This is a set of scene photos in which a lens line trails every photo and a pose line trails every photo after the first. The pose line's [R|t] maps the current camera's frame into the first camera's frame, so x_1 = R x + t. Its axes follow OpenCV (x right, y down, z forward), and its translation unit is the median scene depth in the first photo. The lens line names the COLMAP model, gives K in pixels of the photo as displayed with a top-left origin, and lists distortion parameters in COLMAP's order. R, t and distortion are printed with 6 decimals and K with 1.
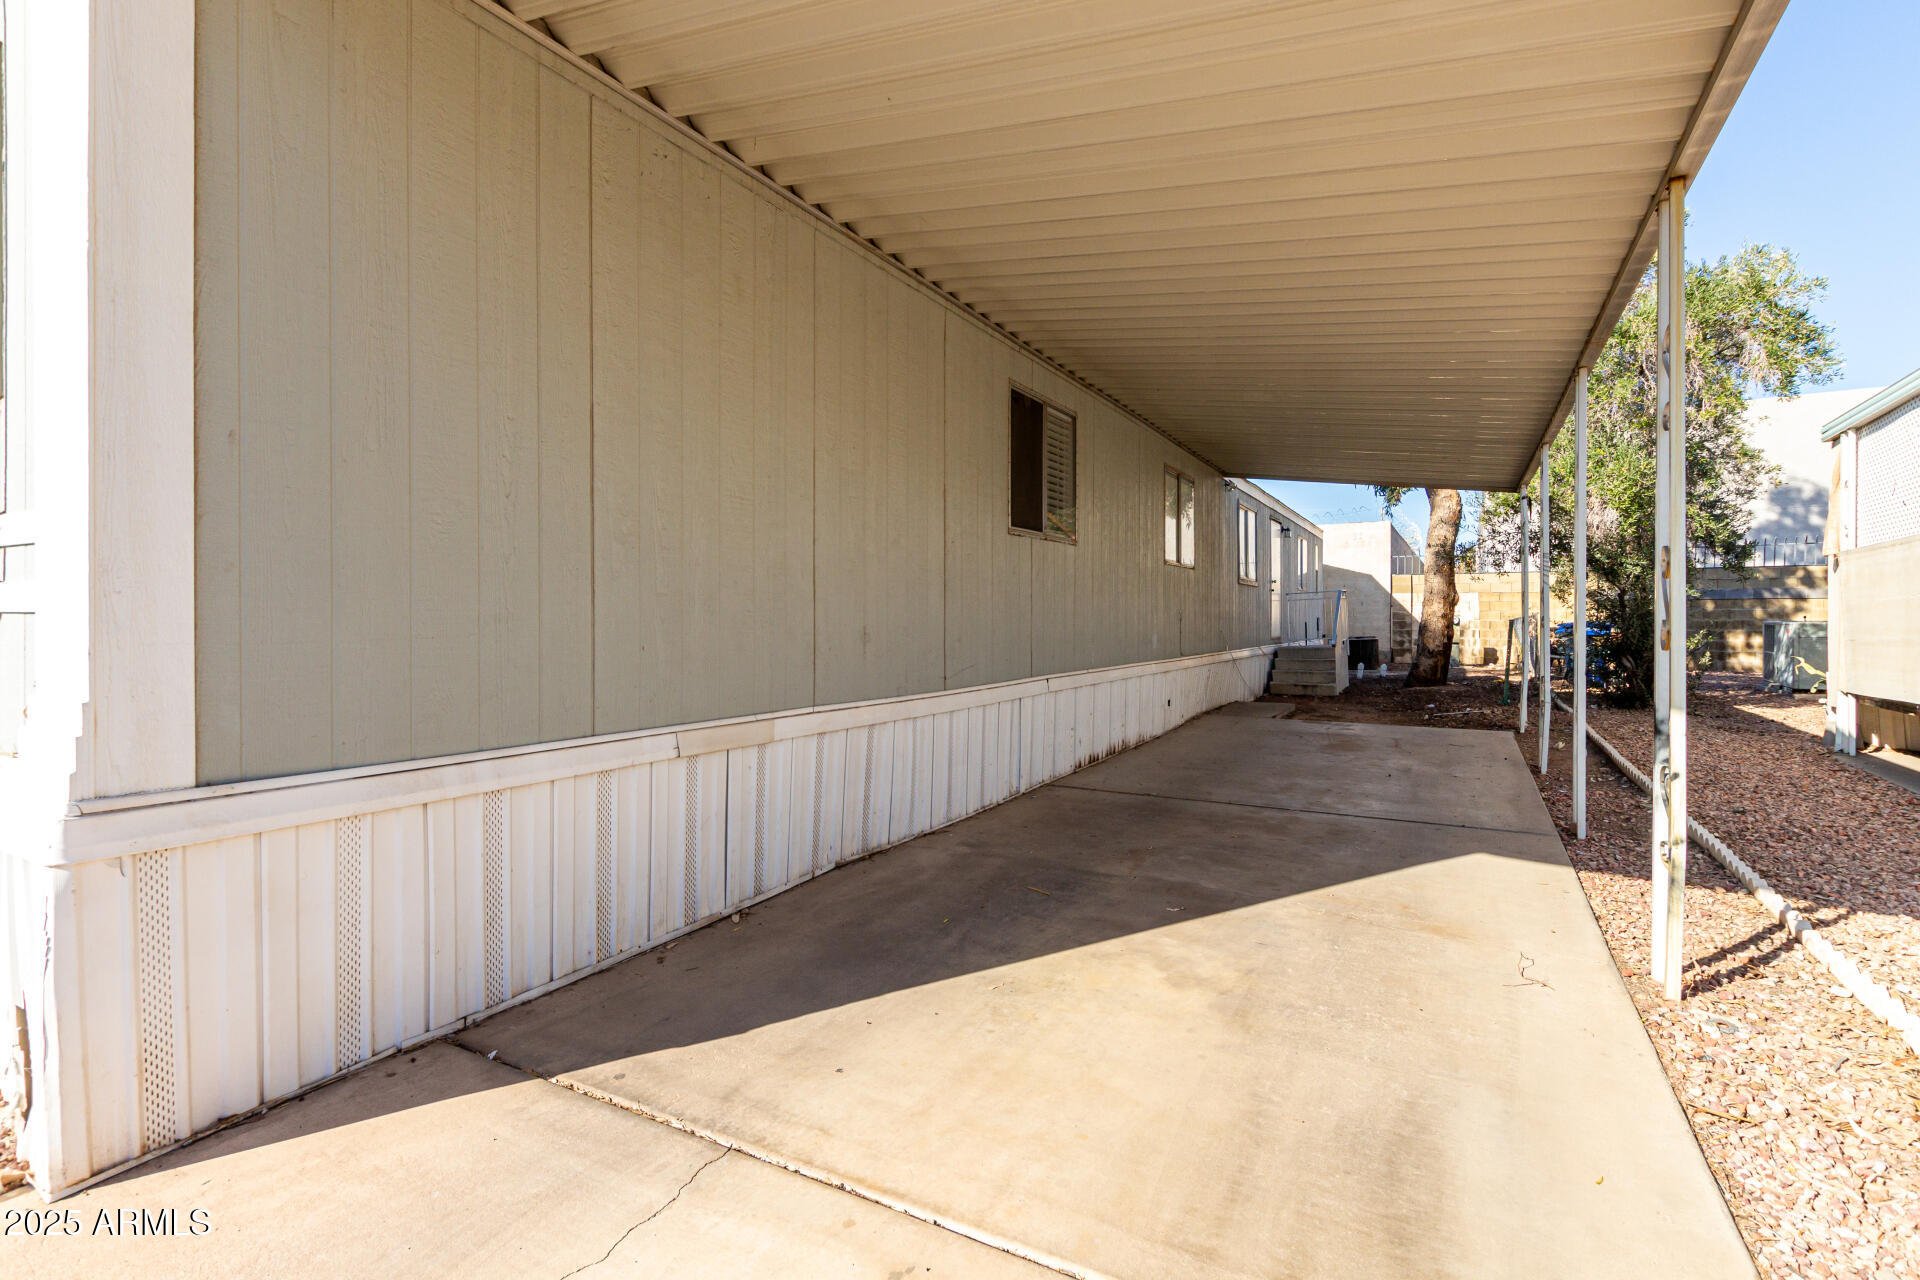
lens RADIAL K [[925.4, 0, 945.6], [0, 925.4, 627.1], [0, 0, 1]] dist [0.006004, -0.001394]
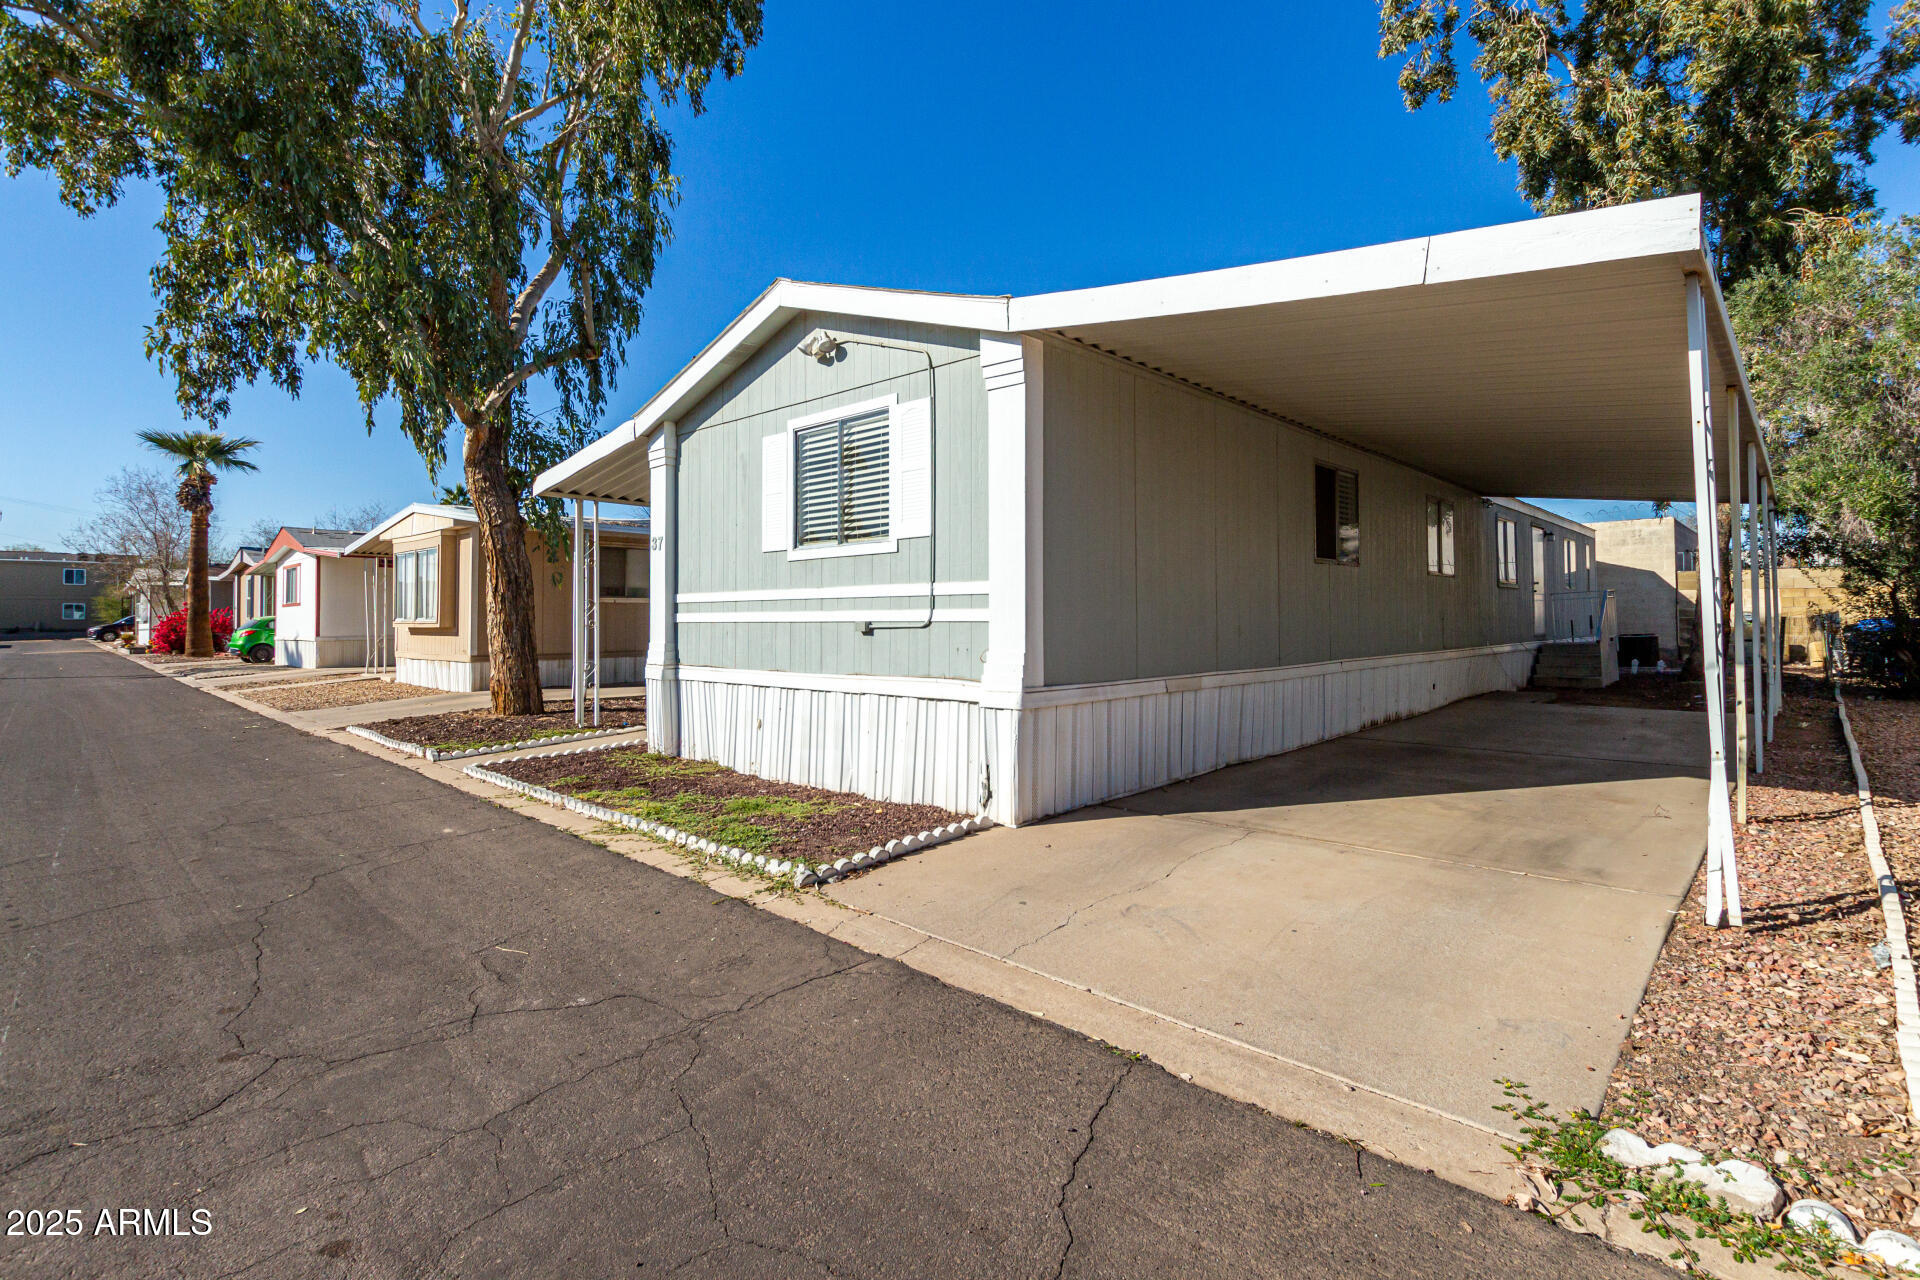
lens RADIAL K [[925.4, 0, 945.3], [0, 925.4, 610.0], [0, 0, 1]] dist [0.006004, -0.001394]
pose [[0.970872, -0.011680, -0.239312, -0.085601], [0.006781, 0.999751, -0.021282, 0.001297], [0.239501, 0.019039, 0.970709, -0.324052]]
